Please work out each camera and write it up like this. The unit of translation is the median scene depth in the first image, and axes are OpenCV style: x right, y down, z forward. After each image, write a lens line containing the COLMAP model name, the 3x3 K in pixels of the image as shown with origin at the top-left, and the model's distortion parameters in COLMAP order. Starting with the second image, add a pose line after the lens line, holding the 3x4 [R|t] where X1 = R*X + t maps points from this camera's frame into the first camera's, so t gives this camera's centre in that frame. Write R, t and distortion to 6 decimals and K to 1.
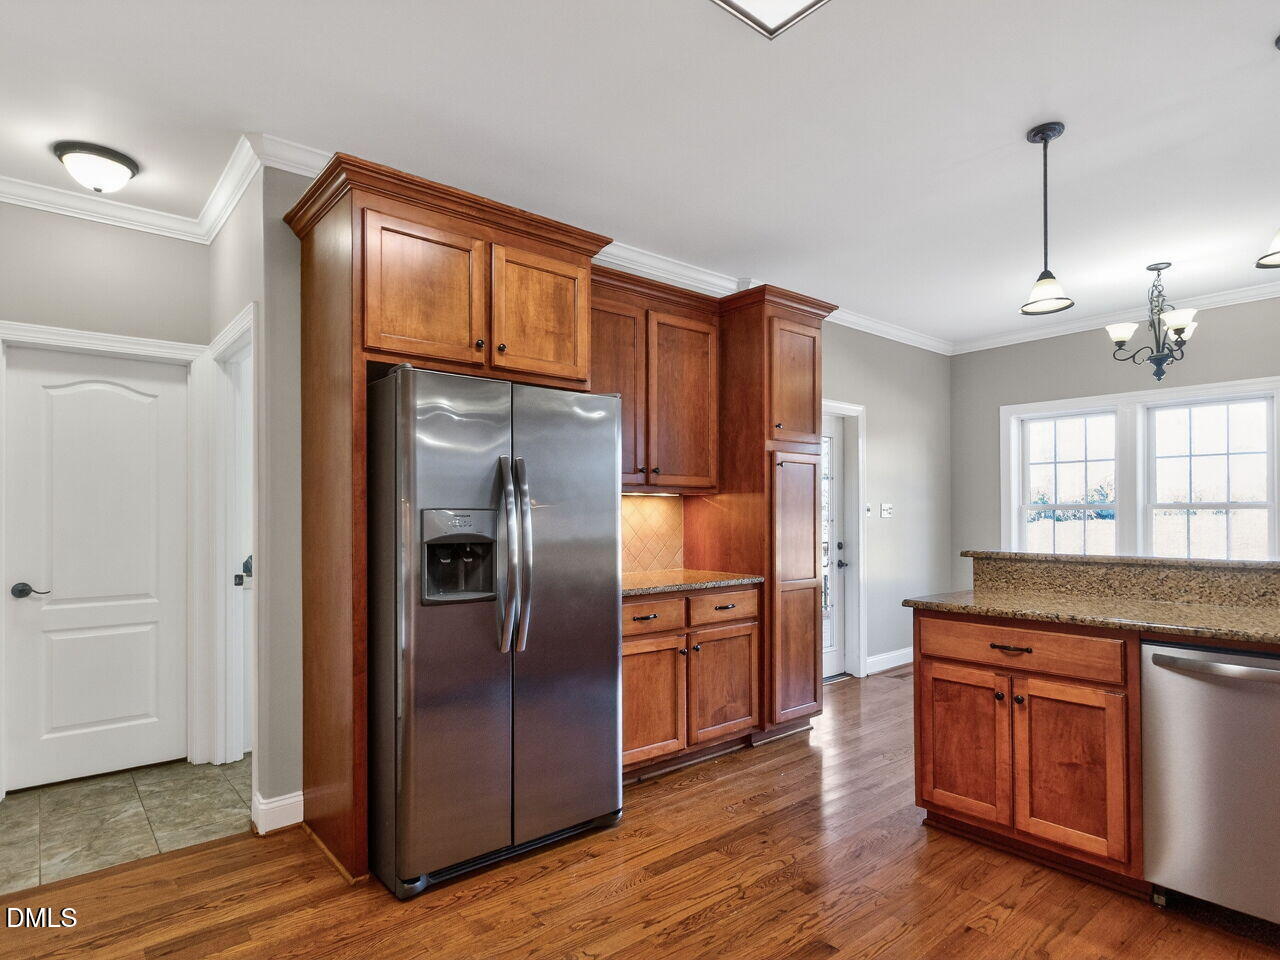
lens RADIAL K [[701.7, 0, 635.9], [0, 701.7, 509.6], [0, 0, 1]] dist [0.005129, -0.001852]
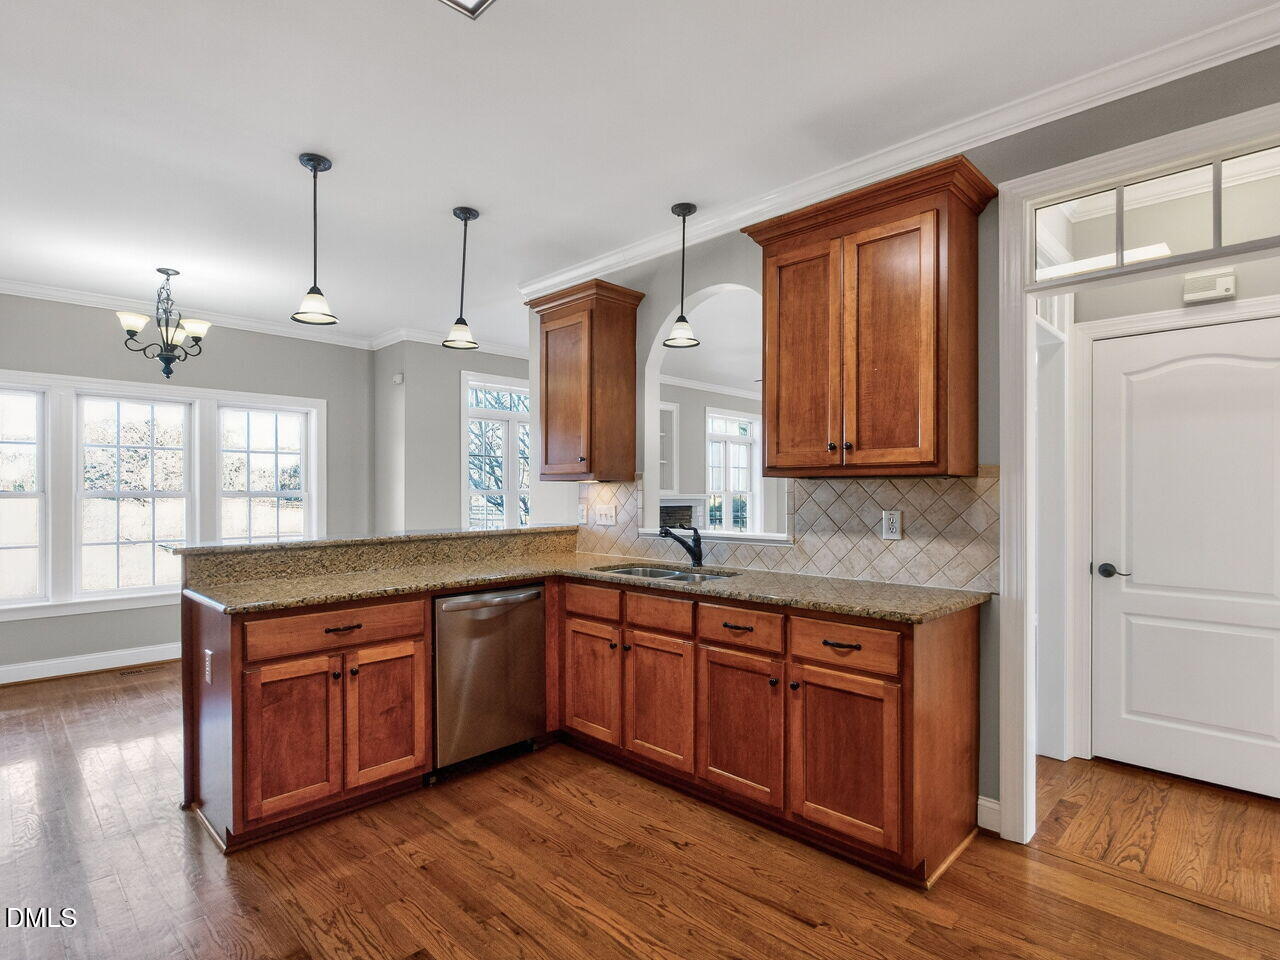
lens RADIAL K [[675.5, 0, 631.7], [0, 675.5, 490.3], [0, 0, 1]] dist [-0.001110, 0.001501]
pose [[-0.077848, 0.002060, 0.996963, -0.511129], [-0.000214, 0.999998, -0.002083, -0.016566], [-0.996965, -0.000375, -0.077847, 0.576300]]
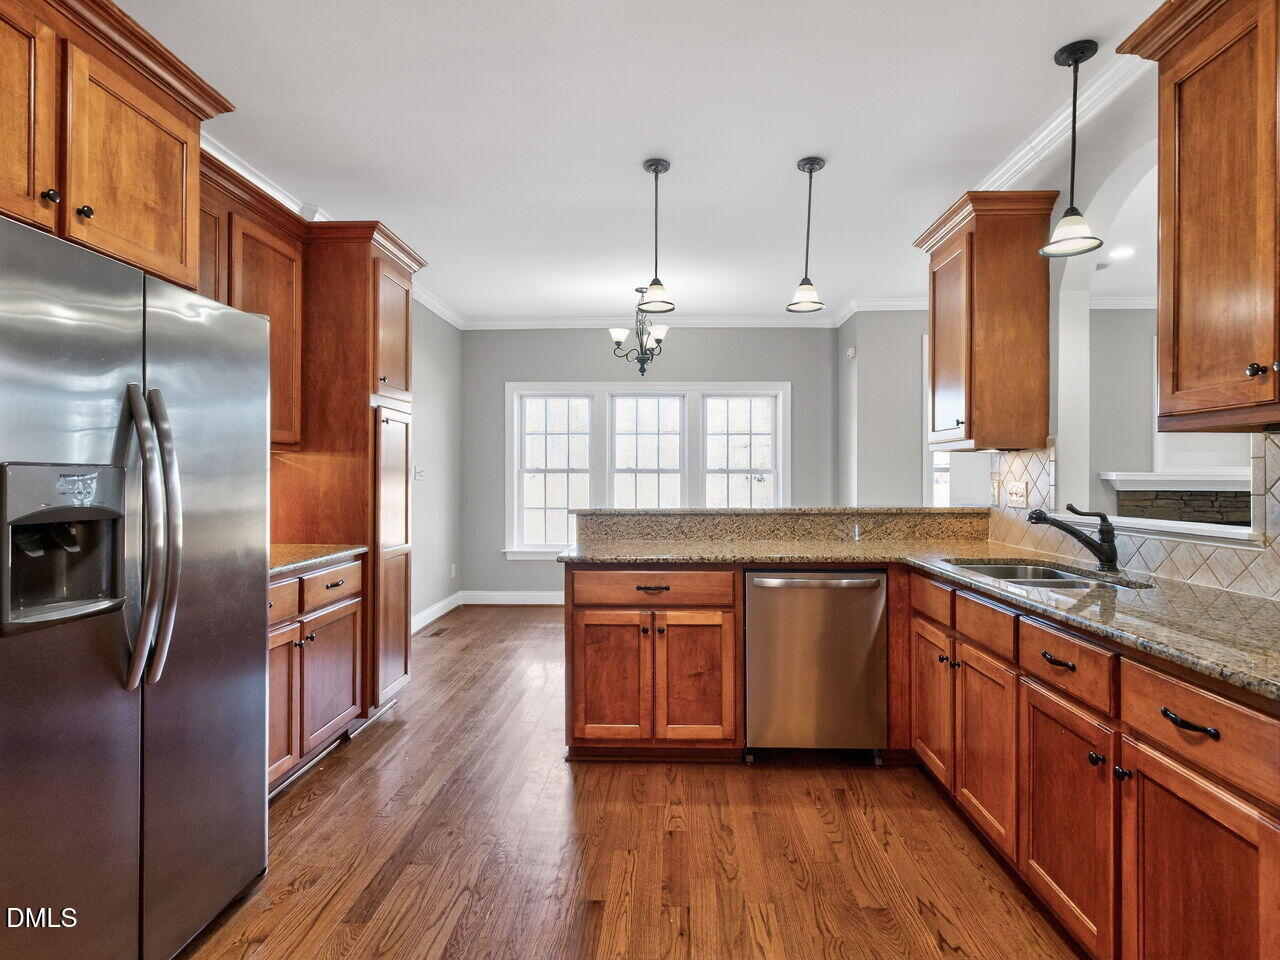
lens RADIAL K [[675.5, 0, 636.7], [0, 675.5, 471.0], [0, 0, 1]] dist [-0.001110, 0.001501]
pose [[0.678824, 0.007233, 0.734265, -0.300189], [-0.005018, 0.999974, -0.005211, 0.003783], [-0.734284, -0.000147, 0.678842, 0.220700]]
